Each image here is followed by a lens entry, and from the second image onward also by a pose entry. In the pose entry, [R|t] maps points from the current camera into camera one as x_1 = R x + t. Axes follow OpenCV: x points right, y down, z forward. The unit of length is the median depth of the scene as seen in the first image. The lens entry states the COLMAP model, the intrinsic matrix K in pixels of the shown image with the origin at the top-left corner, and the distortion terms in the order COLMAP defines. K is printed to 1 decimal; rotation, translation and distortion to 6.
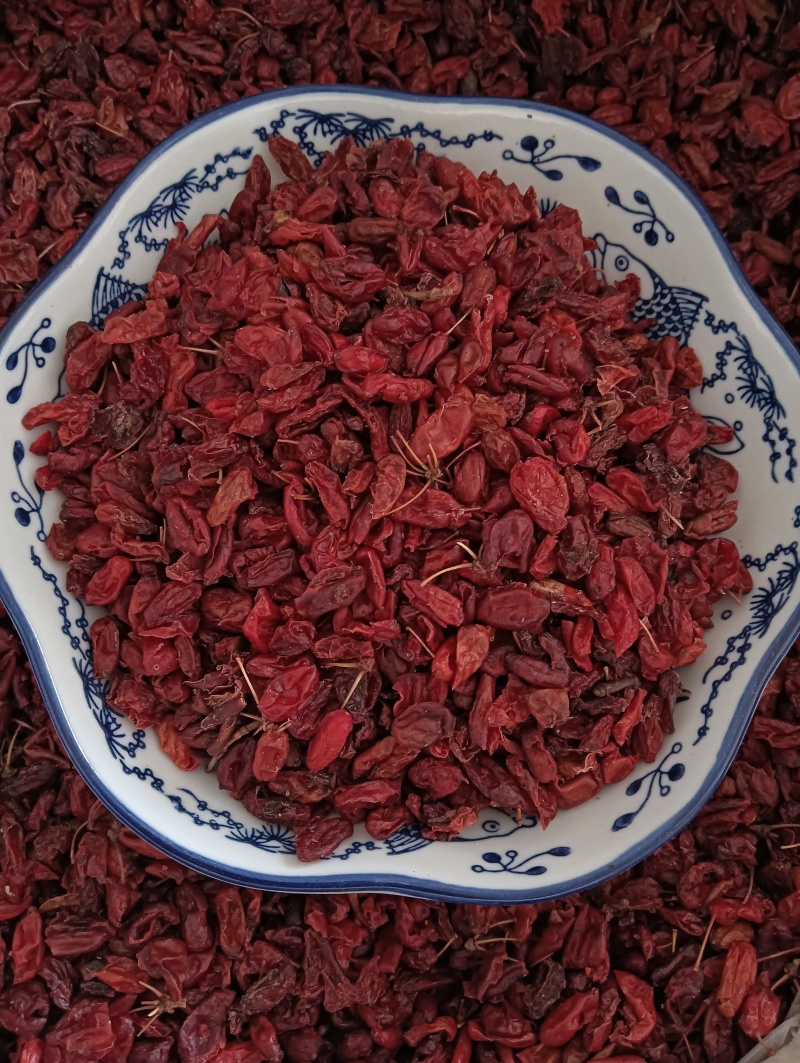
lens RADIAL K [[851.3, 0, 388.2], [0, 851.3, 529.0], [0, 0, 1]] dist [0.069677, -0.179025]
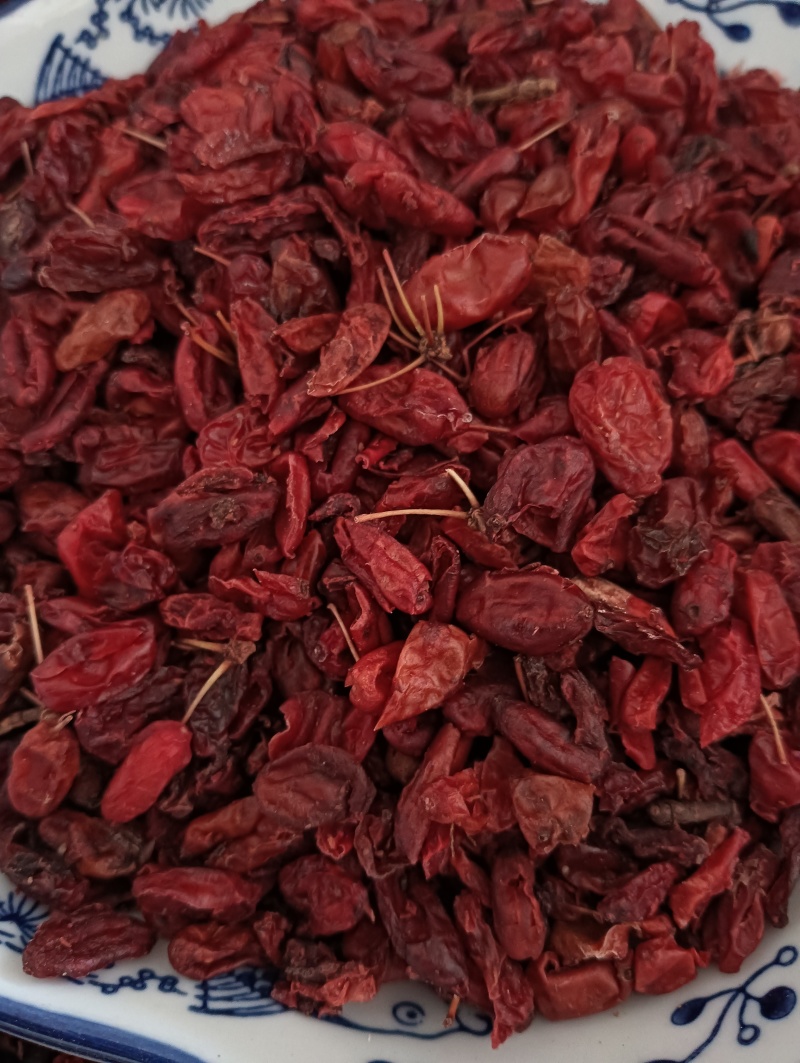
lens RADIAL K [[888.8, 0, 388.8], [0, 888.8, 536.8], [0, 0, 1]] dist [-0.004148, -0.100740]
pose [[0.966063, 0.207534, -0.153793, 0.133001], [-0.226040, 0.967367, -0.114487, 0.124727], [0.125014, 0.145365, 0.981448, 0.417214]]
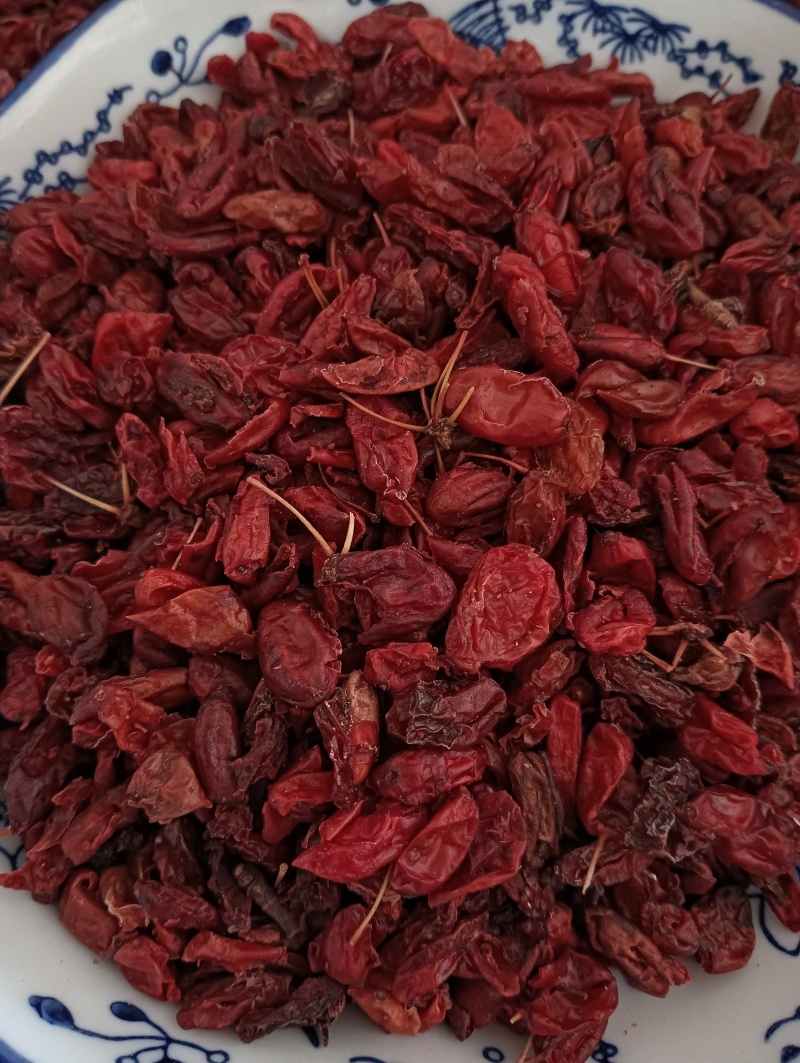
lens RADIAL K [[874.4, 0, 388.9], [0, 874.4, 532.8], [0, 0, 1]] dist [0.001779, -0.086759]
pose [[0.443868, 0.840183, -0.311567, 0.274529], [-0.877785, 0.477594, 0.037377, -0.021005], [0.180206, 0.256898, 0.949489, 0.410168]]
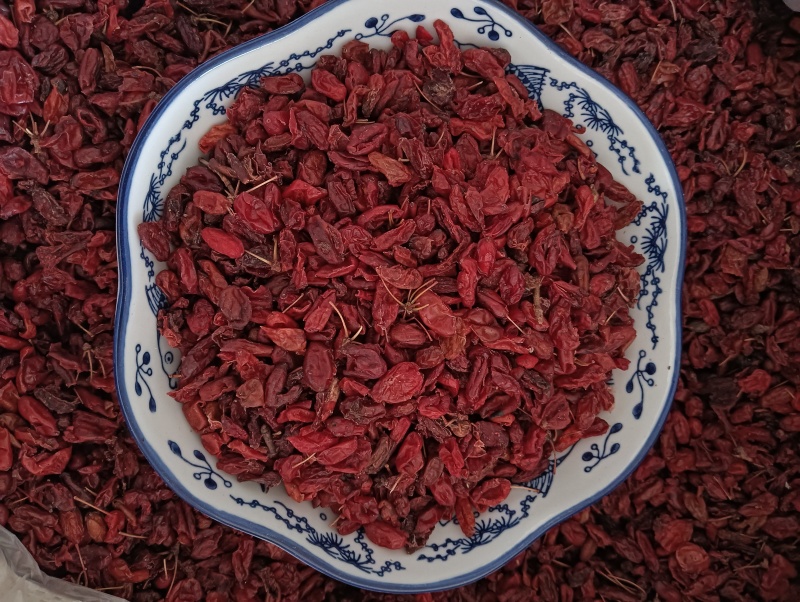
lens RADIAL K [[640.7, 0, 401.9], [0, 640.7, 291.6], [0, 0, 1]] dist [0.069677, -0.179025]
pose [[0.037851, 0.999273, 0.004551, 0.019344], [-0.999258, 0.037817, 0.007361, -0.057122], [0.007183, -0.004827, 0.999963, -0.080886]]
